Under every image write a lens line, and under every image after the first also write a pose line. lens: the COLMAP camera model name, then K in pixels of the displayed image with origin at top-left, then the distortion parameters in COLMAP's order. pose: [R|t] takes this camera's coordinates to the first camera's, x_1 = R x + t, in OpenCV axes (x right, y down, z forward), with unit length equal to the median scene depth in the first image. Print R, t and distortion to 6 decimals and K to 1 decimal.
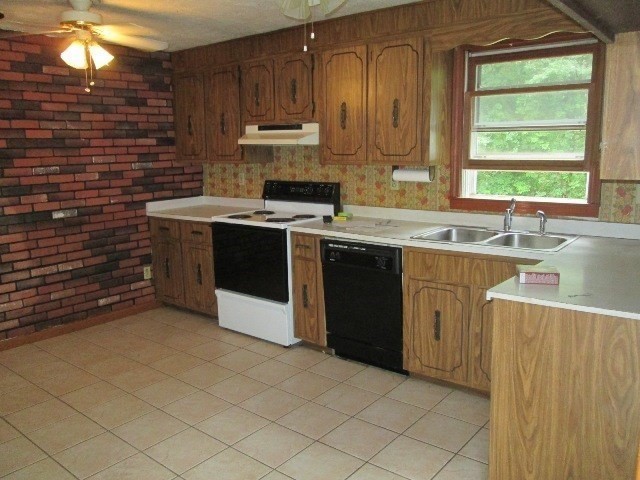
lens RADIAL K [[530.2, 0, 320.7], [0, 530.2, 229.3], [0, 0, 1]] dist [-0.068041, 0.001832]
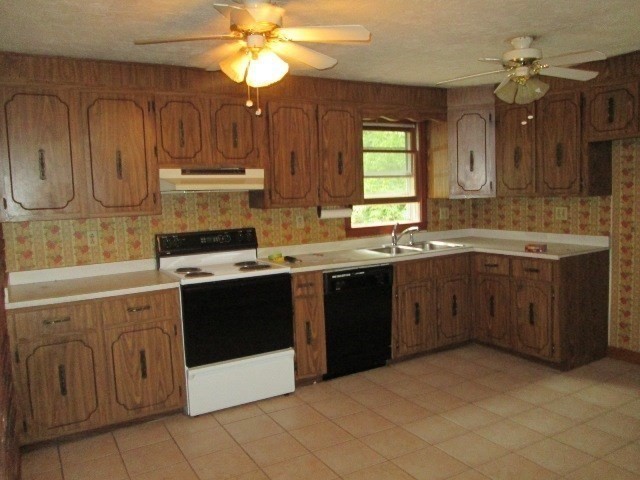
lens RADIAL K [[532.9, 0, 320.0], [0, 532.9, 240.0], [0, 0, 1]] dist [-0.040613, 0.002350]
pose [[0.360308, -0.088637, 0.928613, -0.920761], [0.170512, 0.984962, 0.027855, -0.074347], [-0.917117, 0.148303, 0.370003, 0.533715]]
